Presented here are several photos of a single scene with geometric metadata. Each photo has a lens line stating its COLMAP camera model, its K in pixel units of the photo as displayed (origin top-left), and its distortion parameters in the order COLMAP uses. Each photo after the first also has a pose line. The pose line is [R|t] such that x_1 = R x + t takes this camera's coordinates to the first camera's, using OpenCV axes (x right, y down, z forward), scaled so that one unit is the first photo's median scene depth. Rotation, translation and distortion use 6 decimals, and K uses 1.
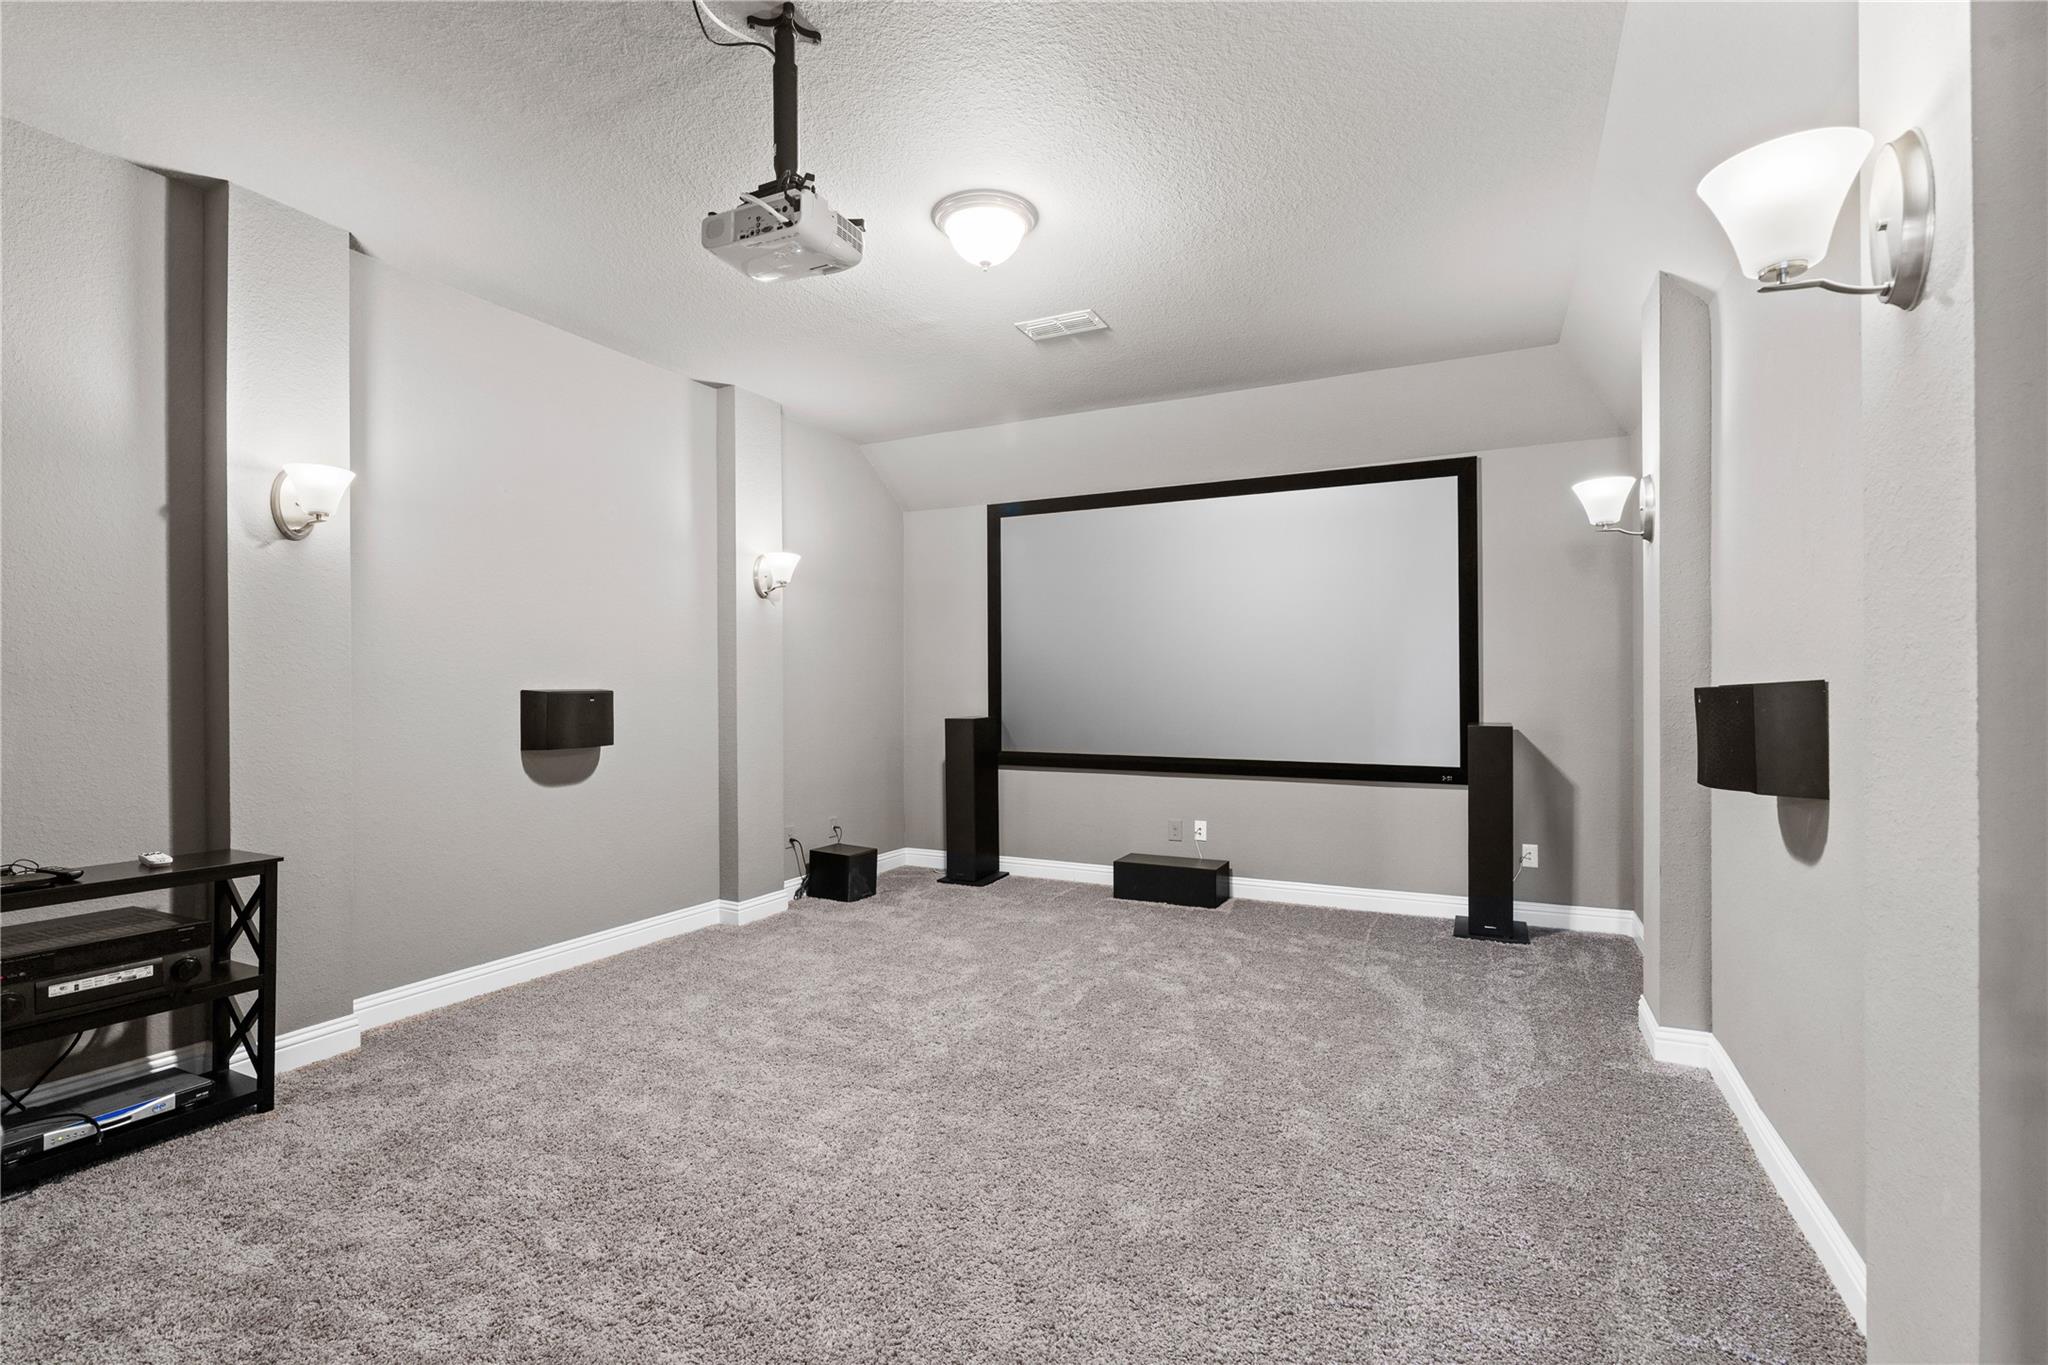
lens RADIAL K [[922.7, 0, 1022.7], [0, 922.7, 688.3], [0, 0, 1]] dist [-0.002836, -0.000290]
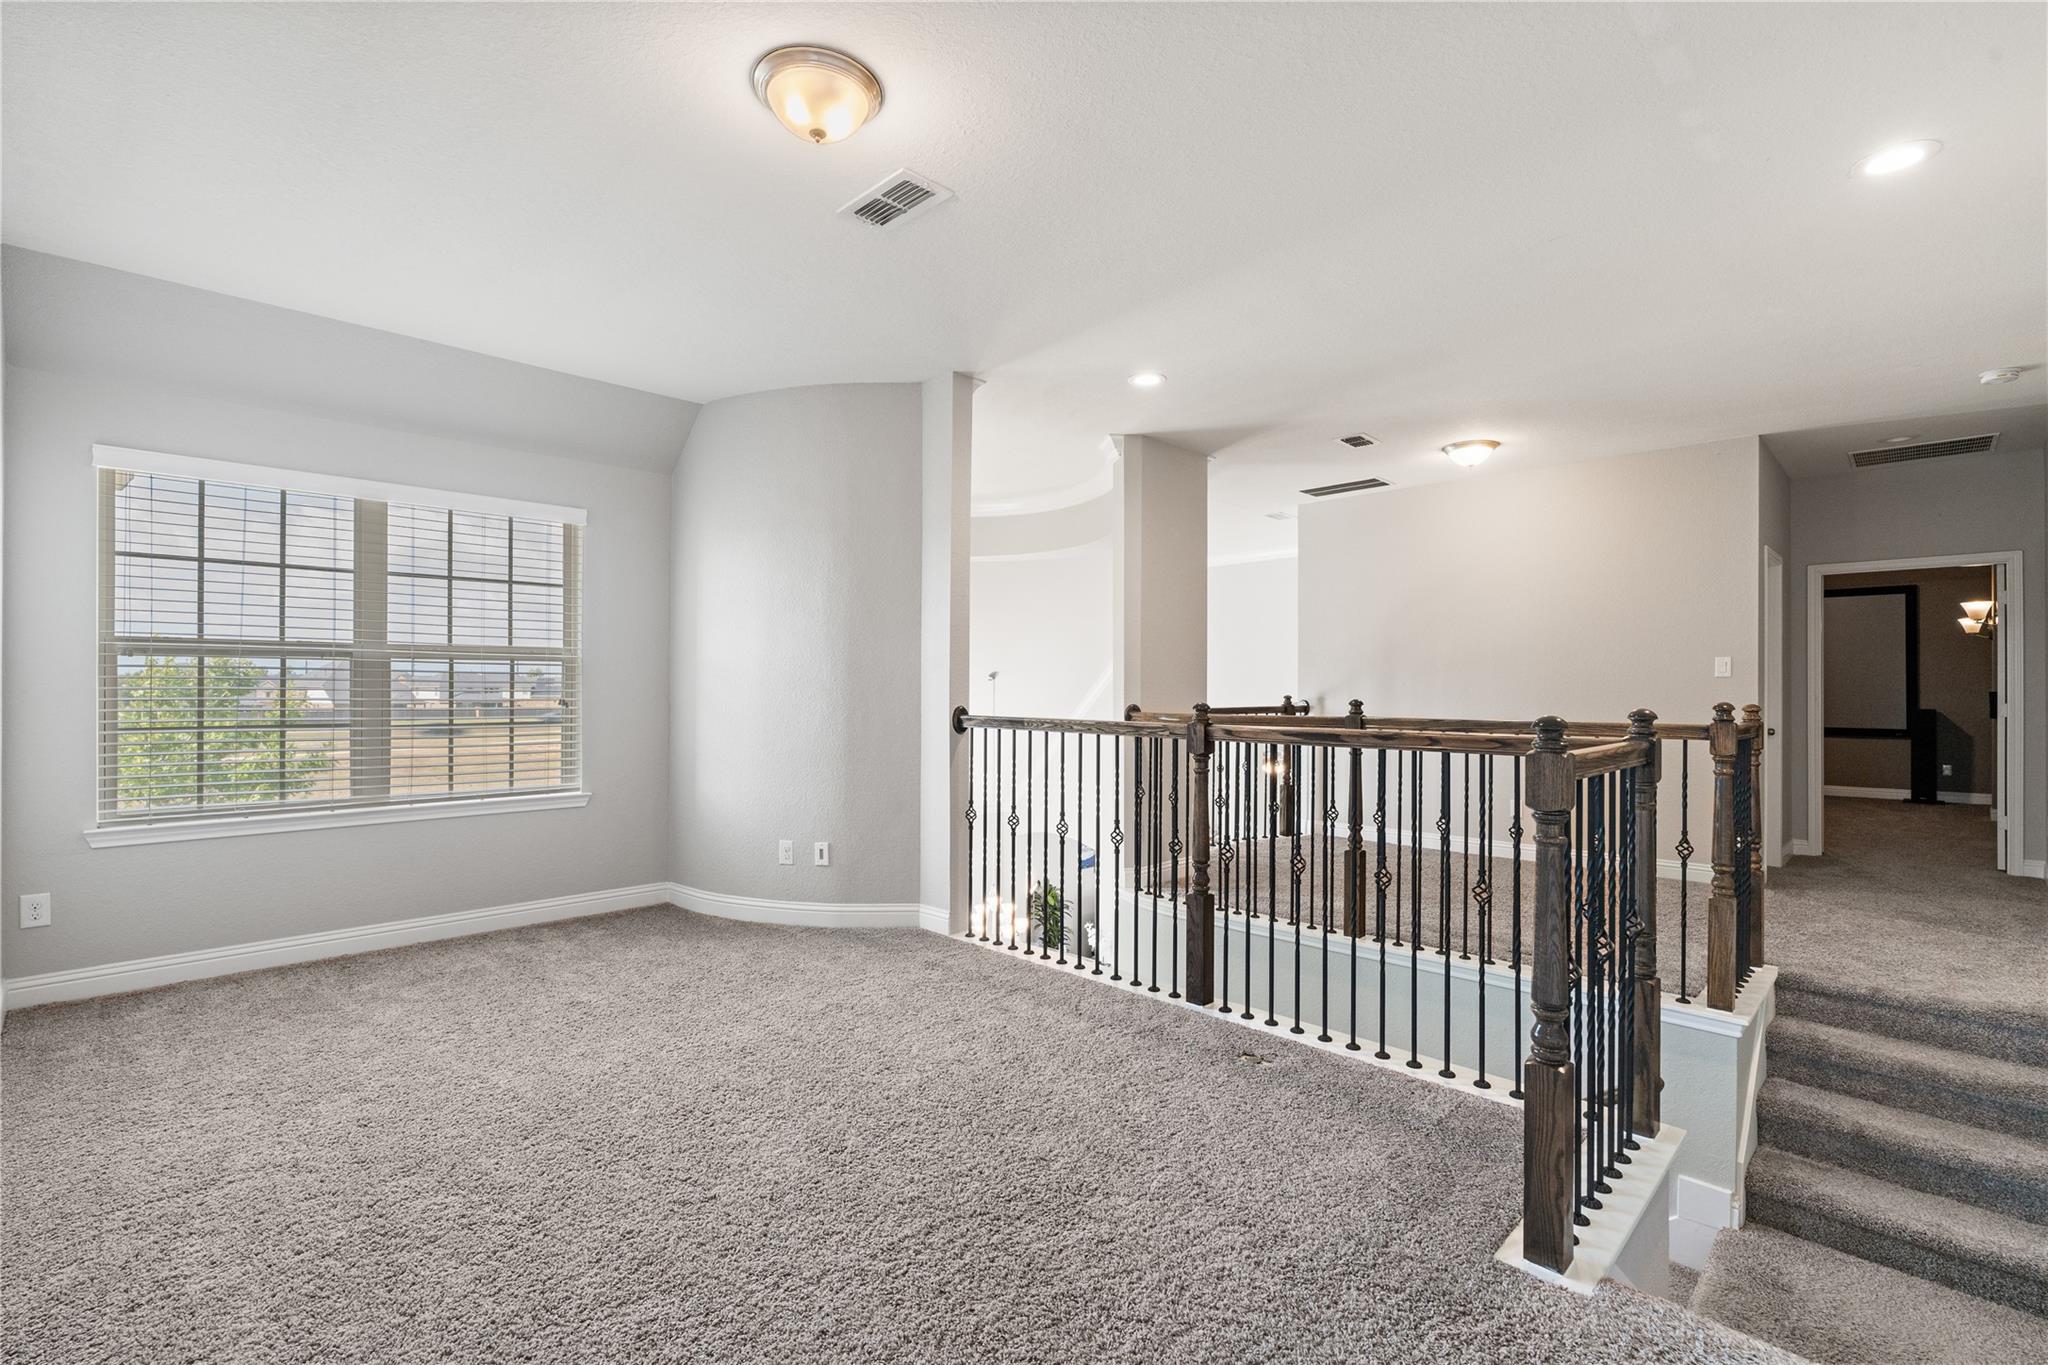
lens RADIAL K [[922.7, 0, 1025.5], [0, 922.7, 683.8], [0, 0, 1]] dist [-0.002836, -0.000290]
pose [[0.942247, 0.007012, -0.334846, -0.753934], [-0.003346, 0.999928, 0.011525, -0.037115], [0.334902, -0.009739, 0.942203, -1.731156]]
